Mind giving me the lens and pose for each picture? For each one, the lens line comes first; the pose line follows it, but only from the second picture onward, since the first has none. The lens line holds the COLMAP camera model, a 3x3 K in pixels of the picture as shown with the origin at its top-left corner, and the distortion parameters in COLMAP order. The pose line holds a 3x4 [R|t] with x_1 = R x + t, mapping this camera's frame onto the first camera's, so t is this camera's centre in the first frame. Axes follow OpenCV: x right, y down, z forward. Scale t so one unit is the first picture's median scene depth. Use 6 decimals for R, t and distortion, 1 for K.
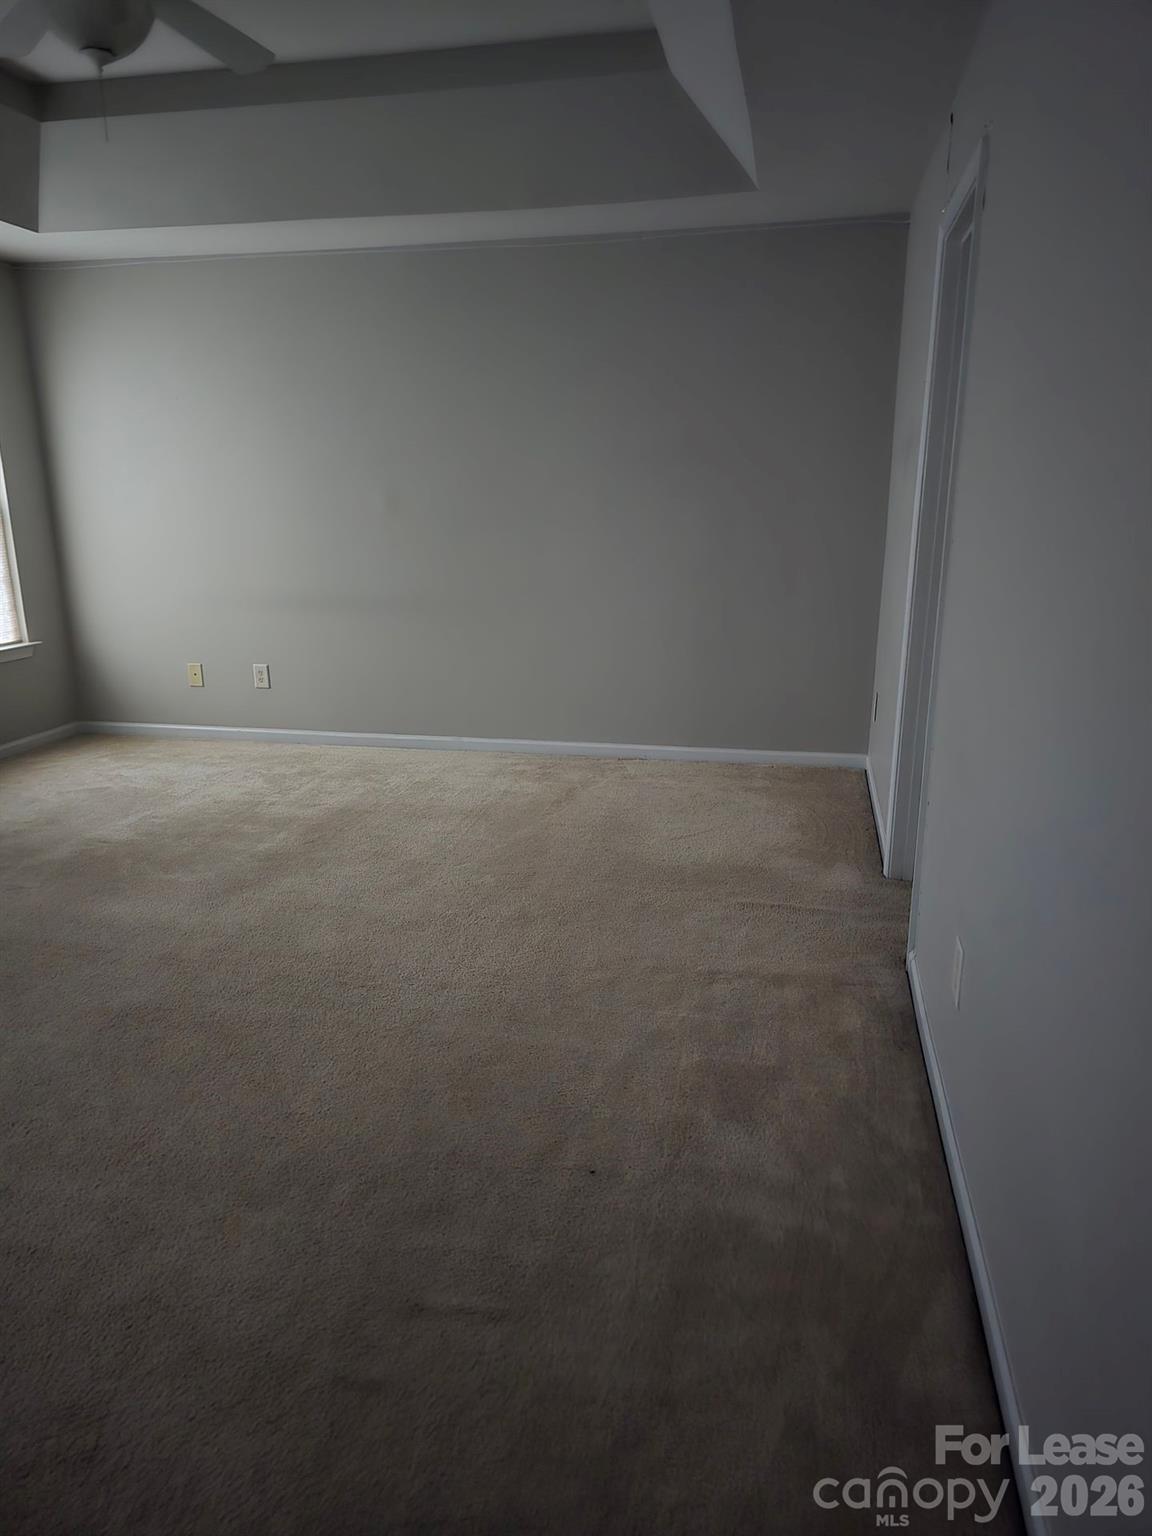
lens RADIAL K [[1076.1, 0, 570.0], [0, 1076.1, 777.7], [0, 0, 1]] dist [0.075824, -0.051385]
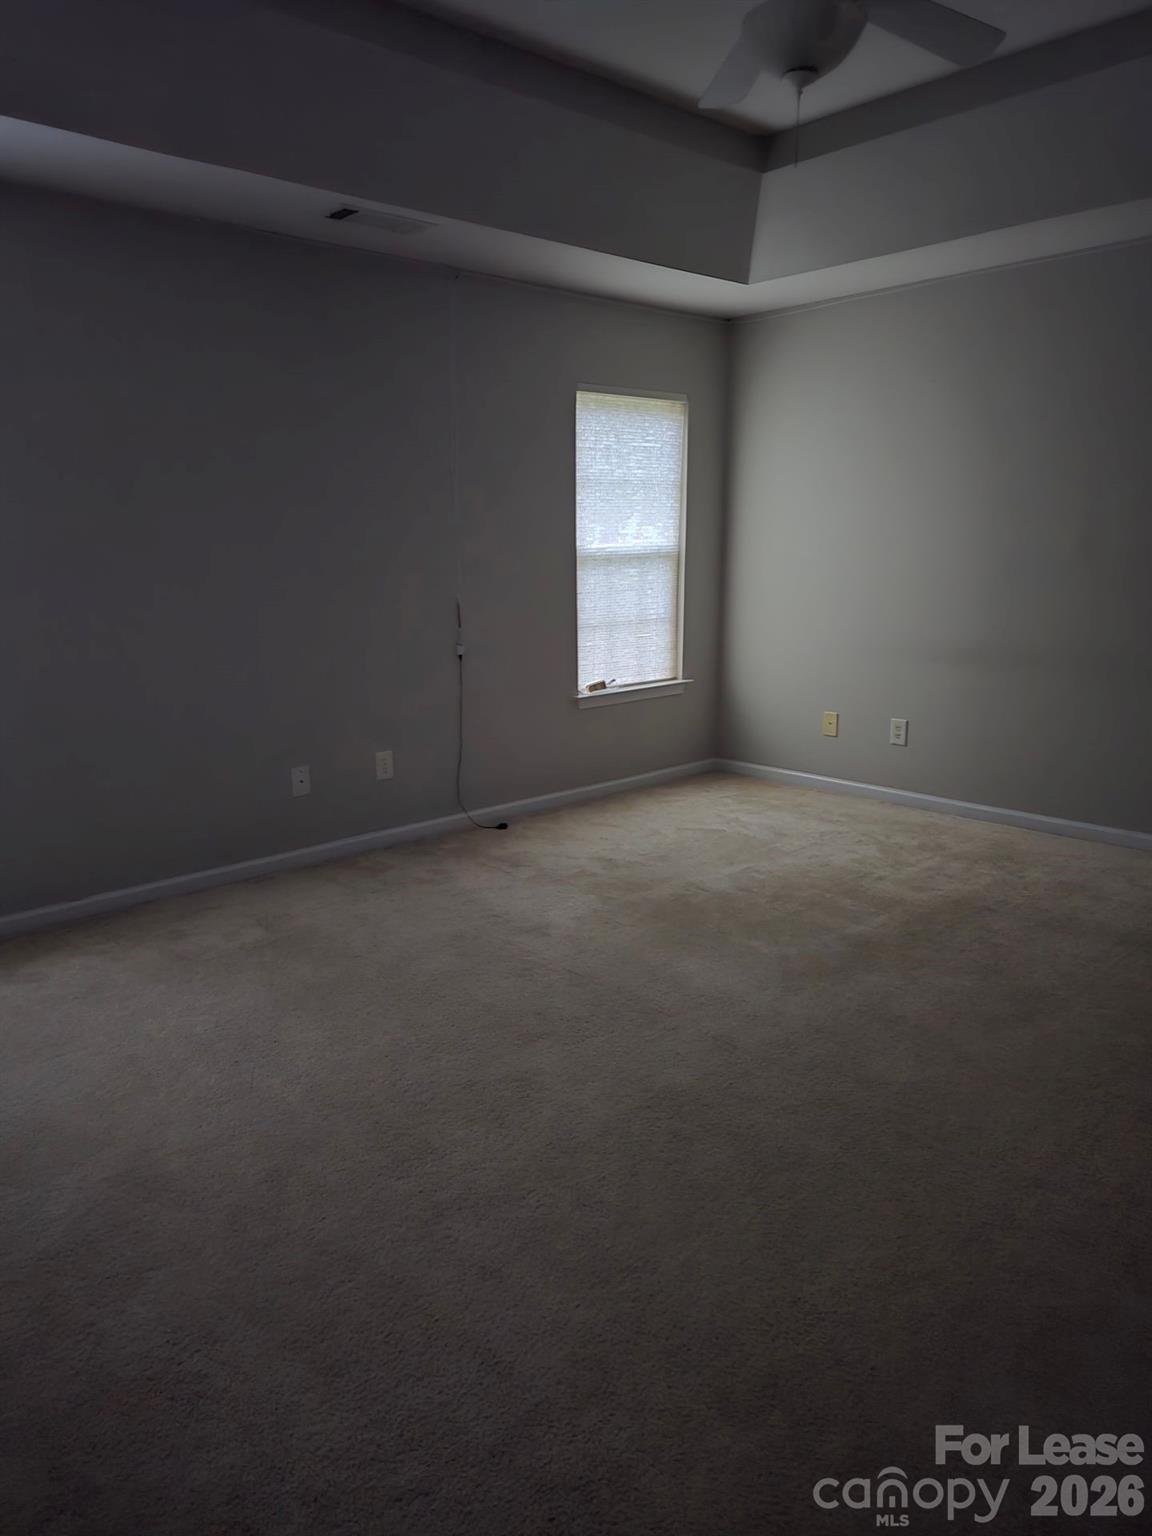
lens RADIAL K [[1076.1, 0, 559.3], [0, 1076.1, 774.3], [0, 0, 1]] dist [0.075824, -0.051385]
pose [[0.815574, 0.125905, -0.564789, 0.004479], [-0.145594, 0.989291, 0.010293, -0.030433], [0.560037, 0.073836, 0.825171, 0.098422]]
